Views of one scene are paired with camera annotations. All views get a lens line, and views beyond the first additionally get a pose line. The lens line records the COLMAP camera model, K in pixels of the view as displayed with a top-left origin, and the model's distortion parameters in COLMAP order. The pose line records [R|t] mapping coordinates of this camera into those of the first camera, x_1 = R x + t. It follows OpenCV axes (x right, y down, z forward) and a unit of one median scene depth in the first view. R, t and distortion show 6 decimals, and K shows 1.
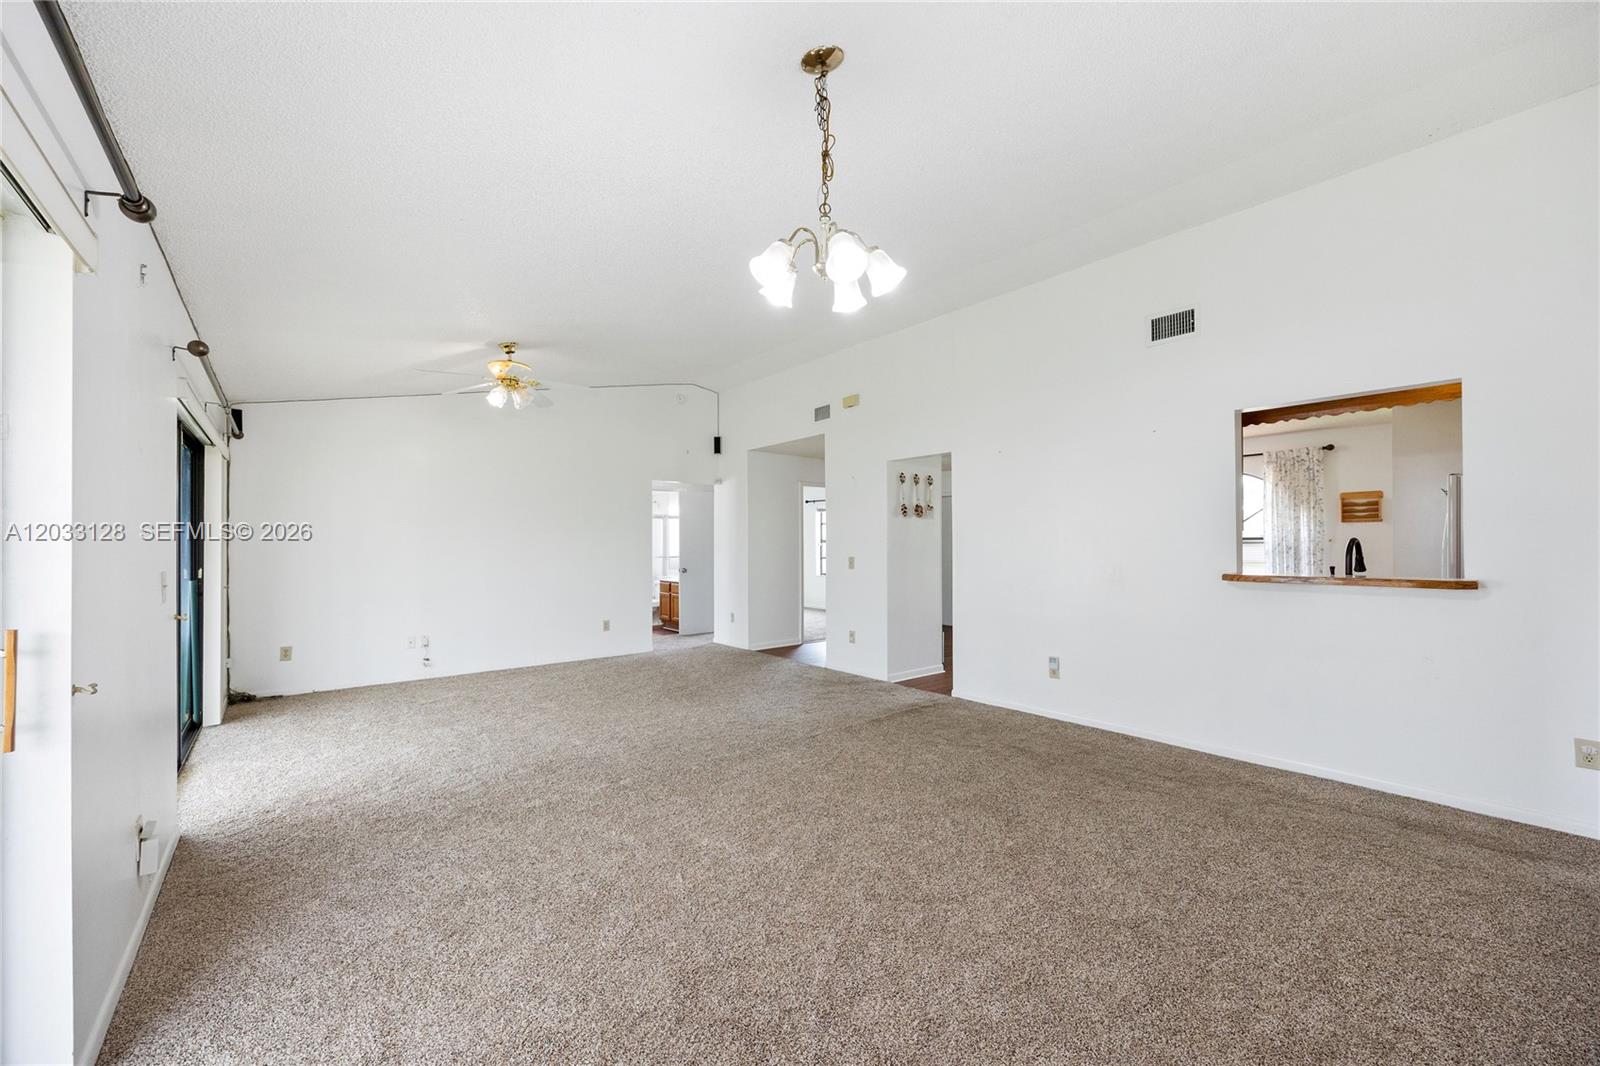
lens RADIAL K [[617.9, 0, 804.0], [0, 617.9, 537.0], [0, 0, 1]] dist [-0.004122, -0.000015]
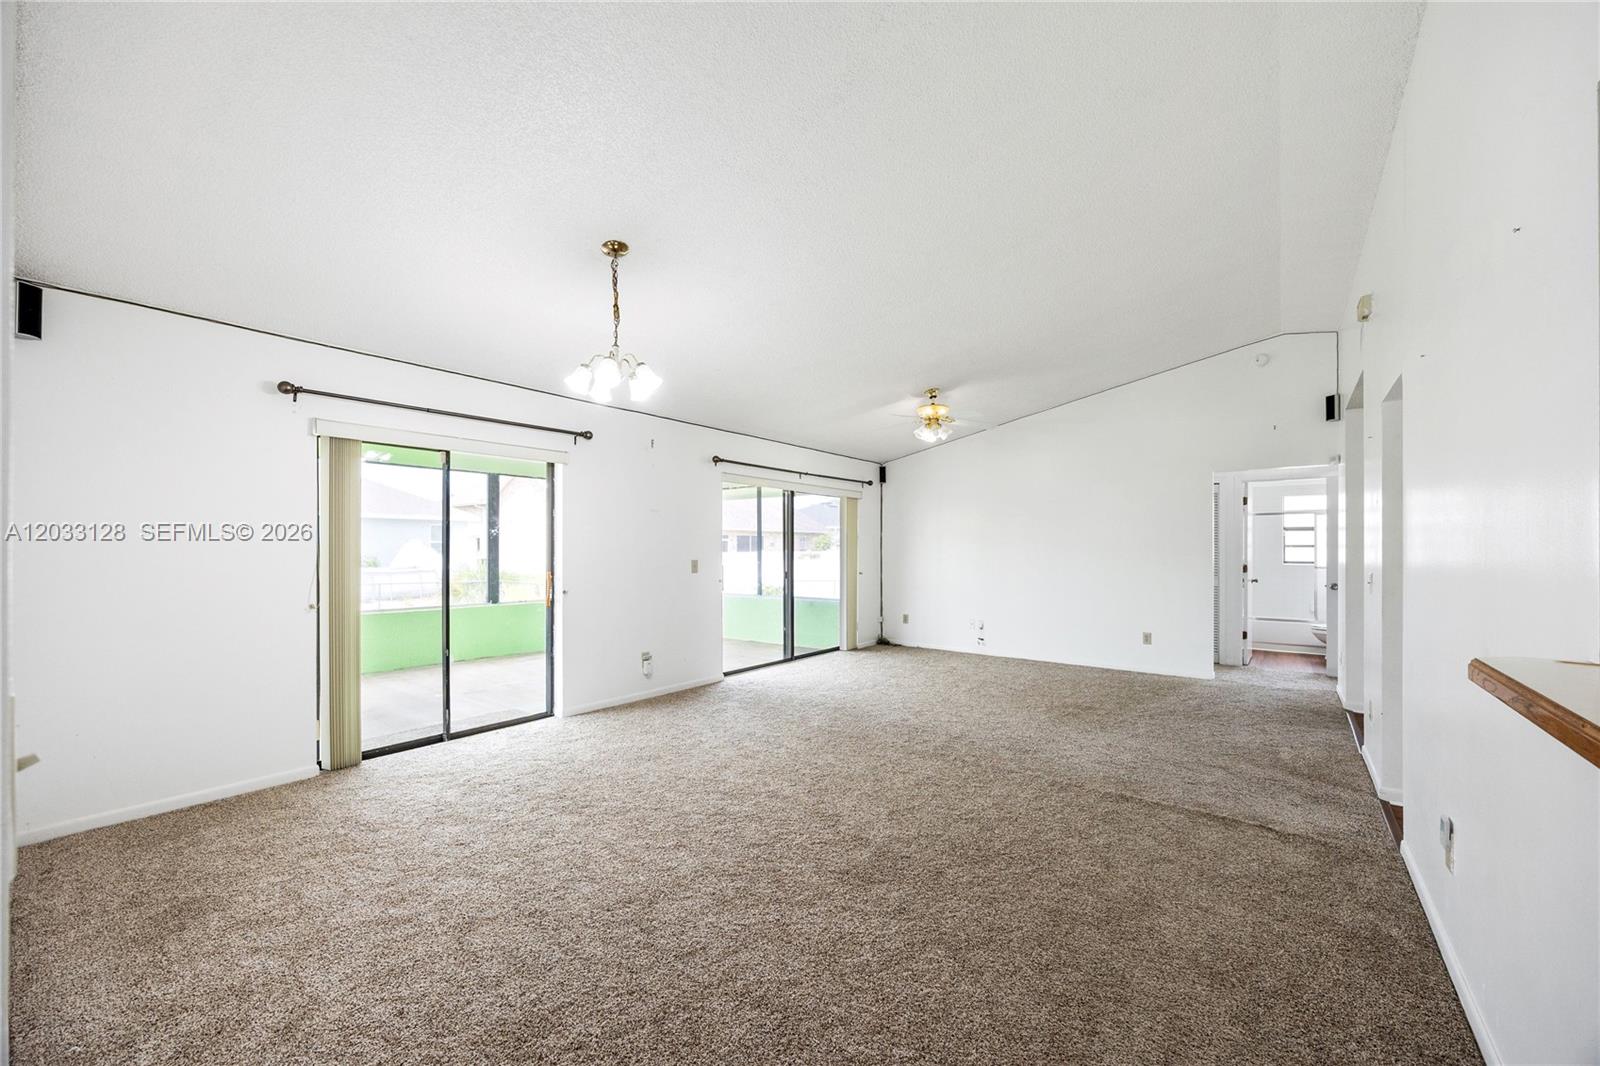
lens RADIAL K [[617.9, 0, 804.5], [0, 617.9, 547.8], [0, 0, 1]] dist [-0.004122, -0.000015]
pose [[0.213468, 0.000973, -0.976950, 0.677141], [0.008250, 0.999962, 0.002798, 0.003417], [0.976915, -0.008657, 0.213452, 0.452013]]
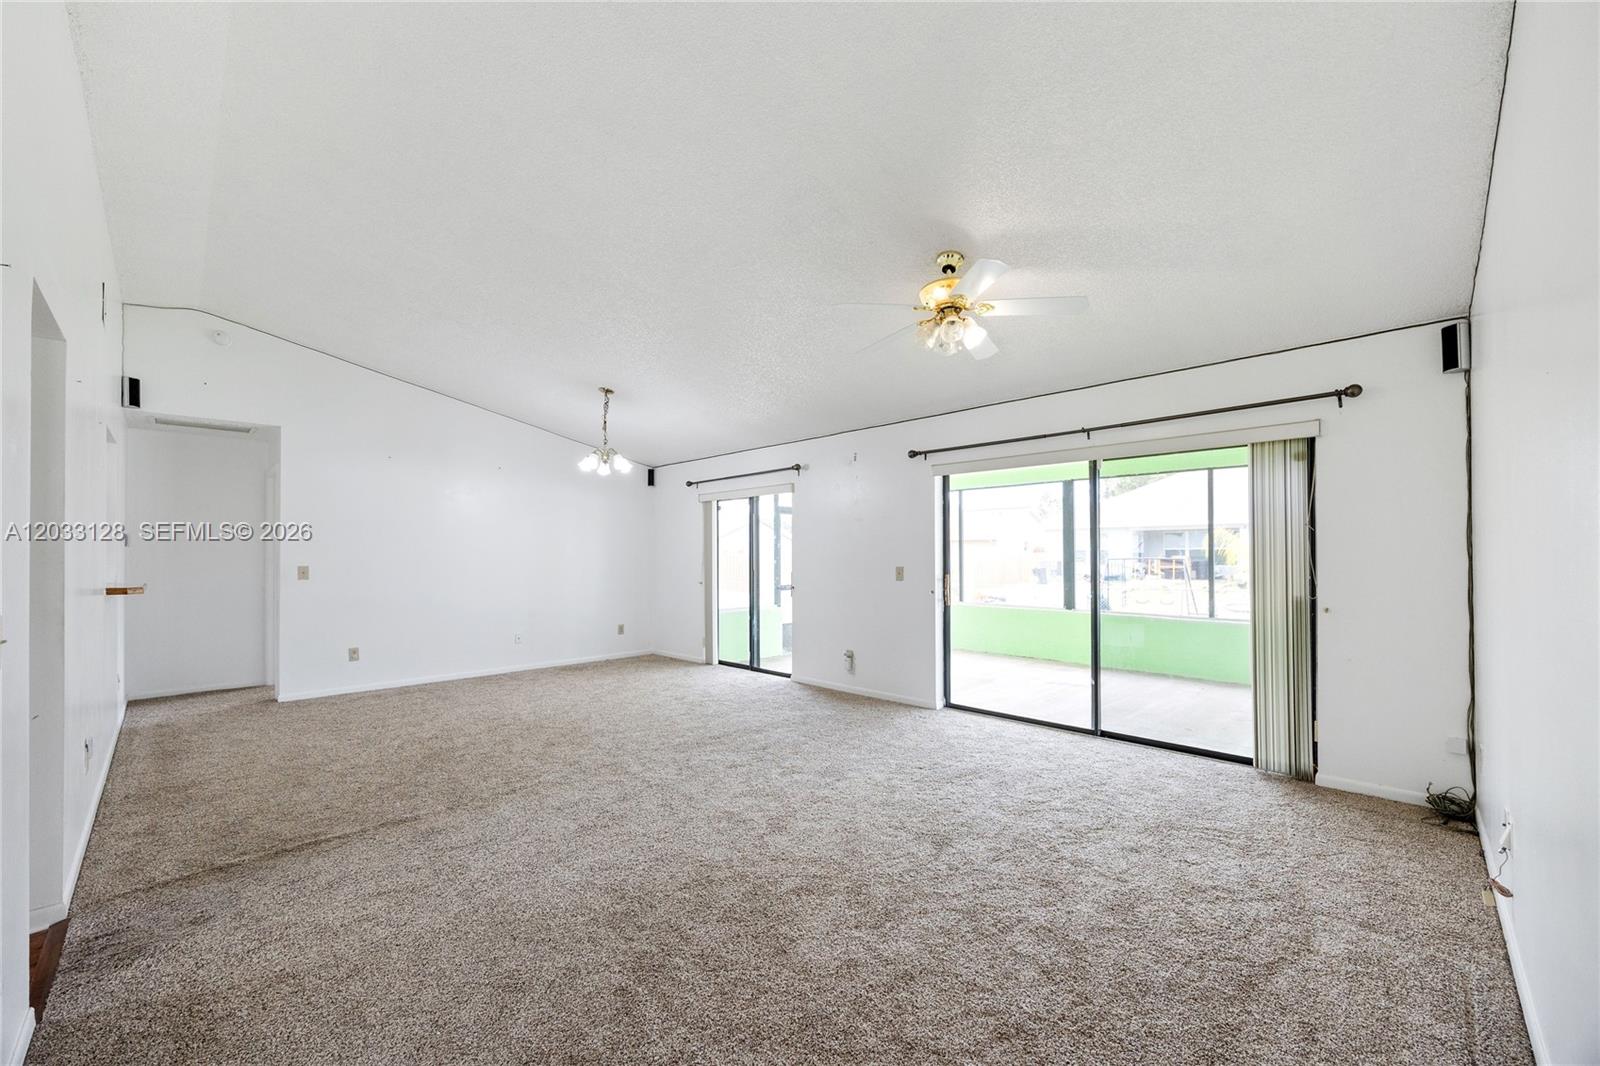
lens RADIAL K [[617.9, 0, 799.9], [0, 617.9, 543.2], [0, 0, 1]] dist [-0.004122, -0.000015]
pose [[-0.994473, -0.002578, -0.104964, -0.224447], [0.000864, 0.999464, -0.032737, 0.022039], [0.104992, -0.032646, -0.993937, 1.587913]]
